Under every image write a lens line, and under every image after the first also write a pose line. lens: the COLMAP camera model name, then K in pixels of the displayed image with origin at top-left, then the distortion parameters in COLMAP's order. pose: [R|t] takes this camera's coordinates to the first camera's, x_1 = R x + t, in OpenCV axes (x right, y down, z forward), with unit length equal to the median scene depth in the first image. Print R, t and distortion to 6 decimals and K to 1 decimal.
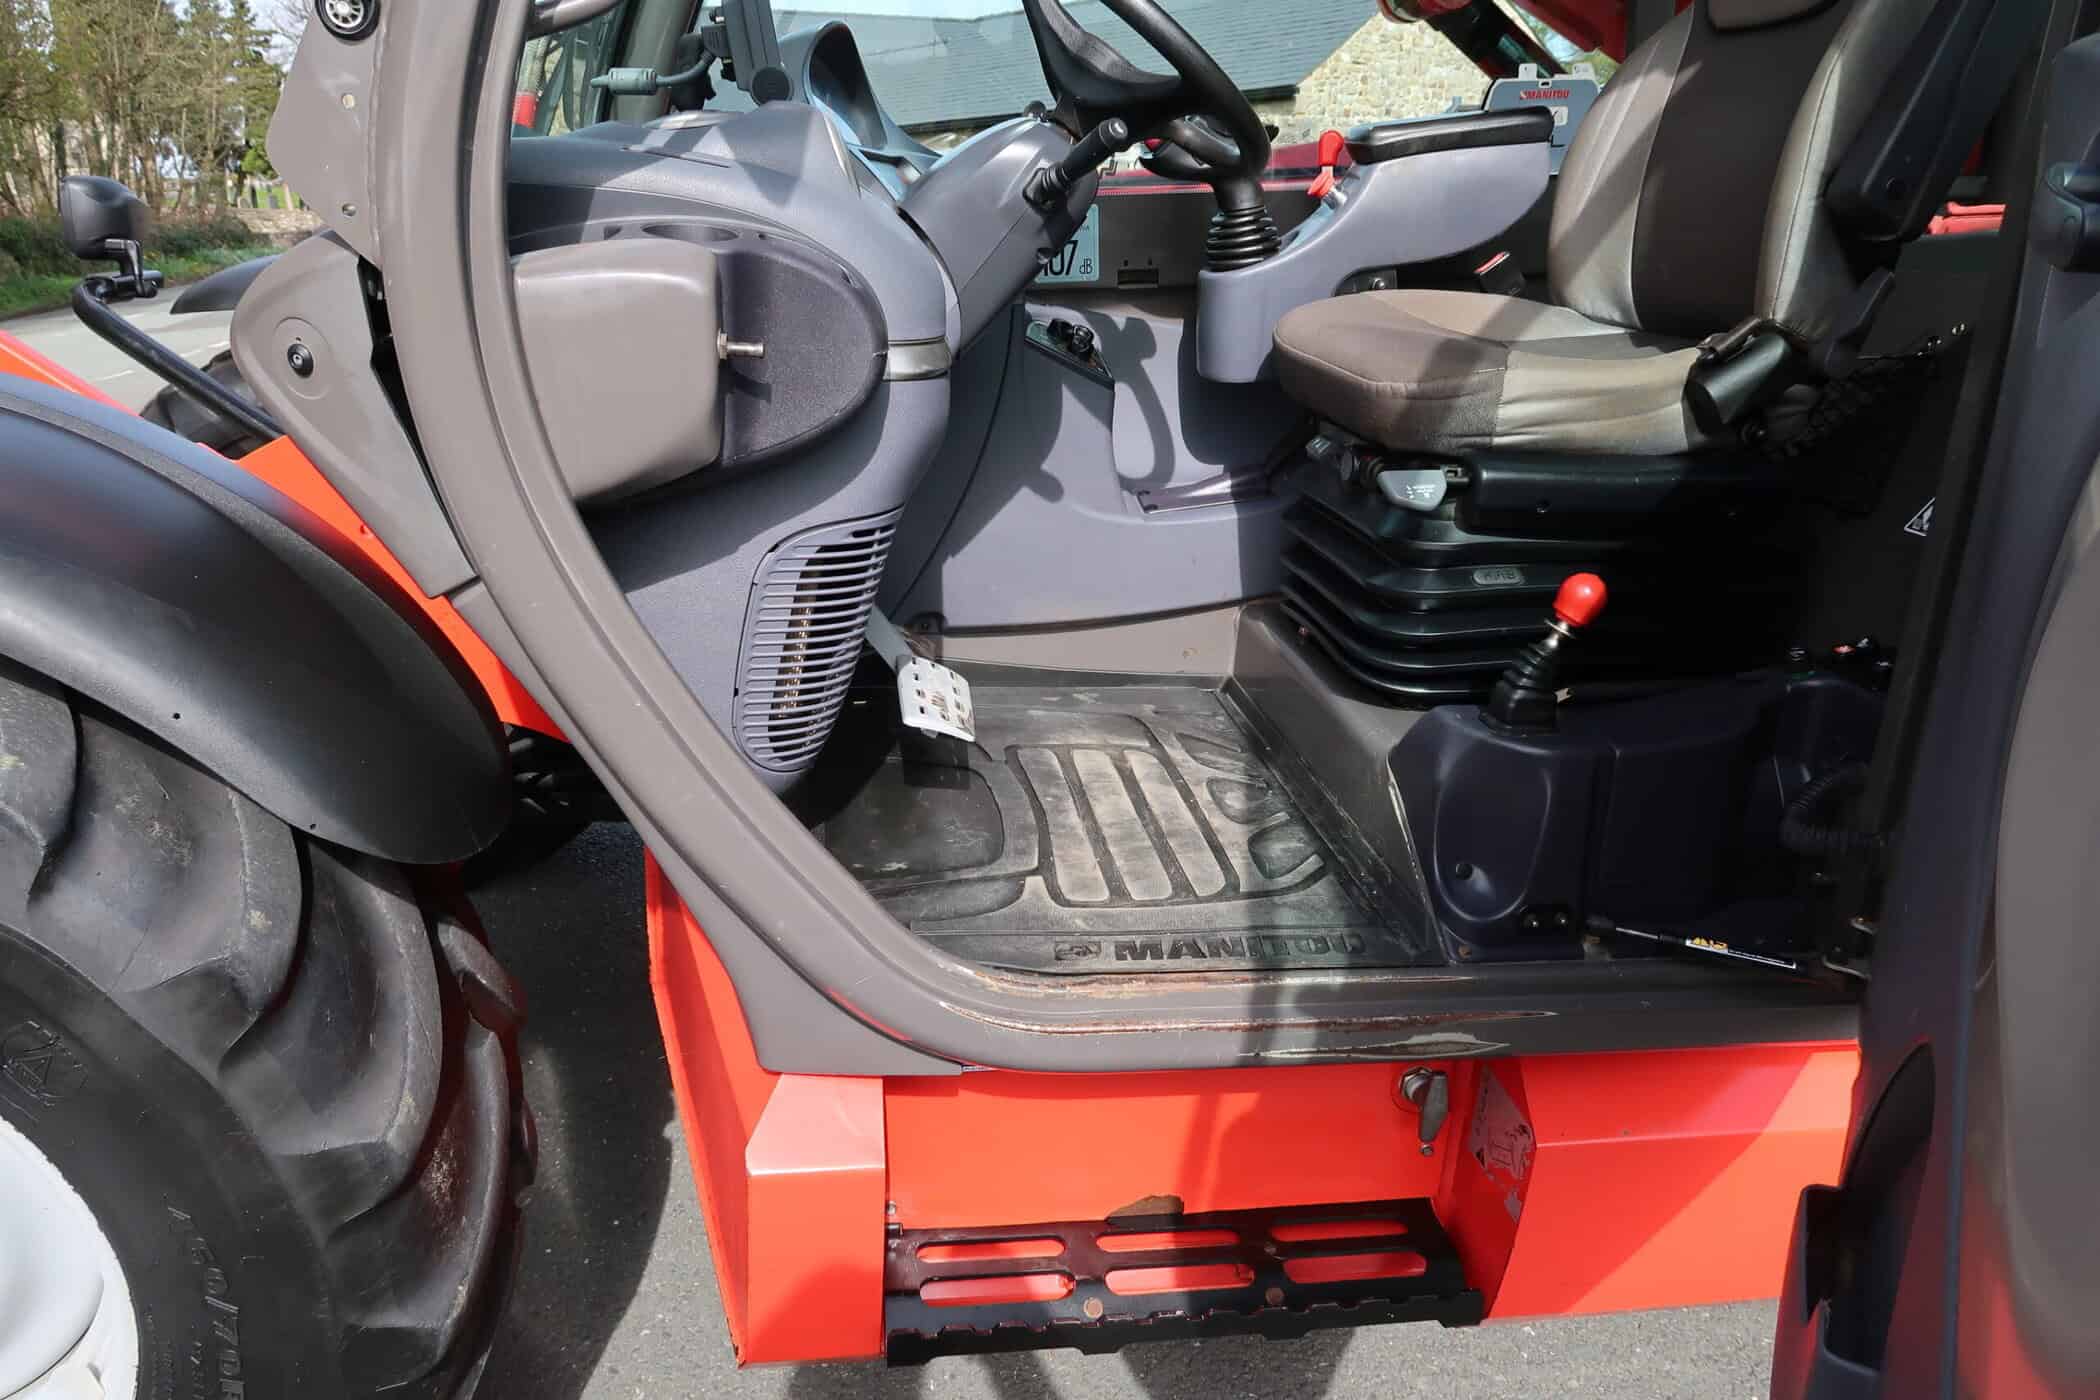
lens RADIAL K [[1439.3, 0, 1049.8], [0, 1439.3, 679.3], [0, 0, 1]] dist [-0.021656, 0.004084]
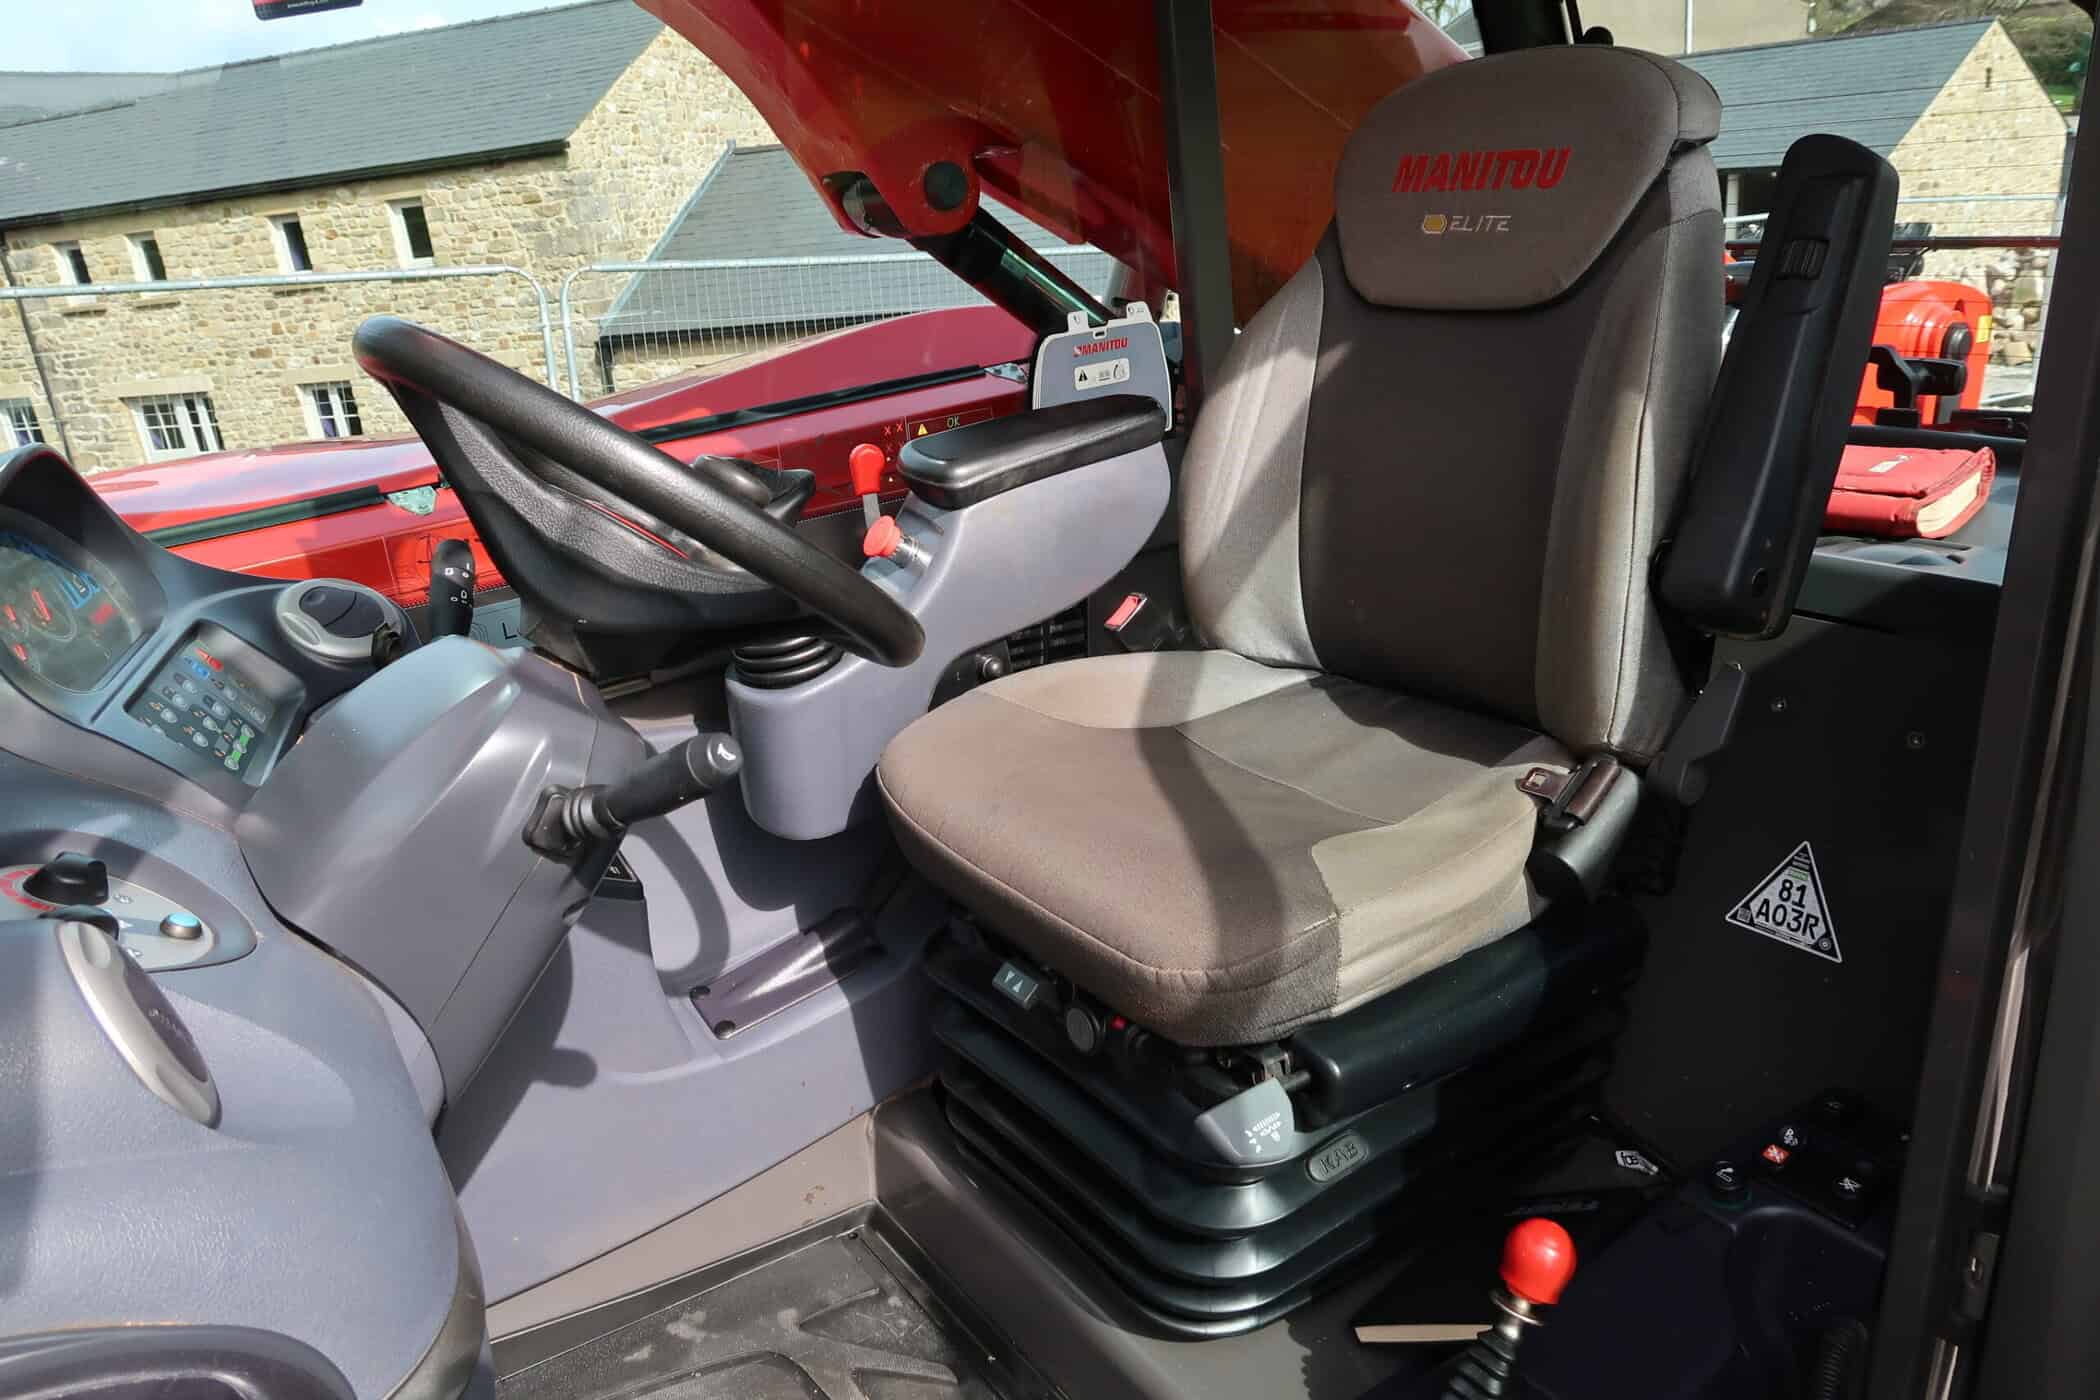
lens RADIAL K [[1439.3, 0, 1038.8], [0, 1439.3, 683.9], [0, 0, 1]] dist [-0.021656, 0.004084]
pose [[0.892772, -0.202567, 0.402399, -0.038898], [0.209168, 0.977479, 0.027996, -0.283669], [-0.399008, 0.059175, 0.915036, 0.339560]]
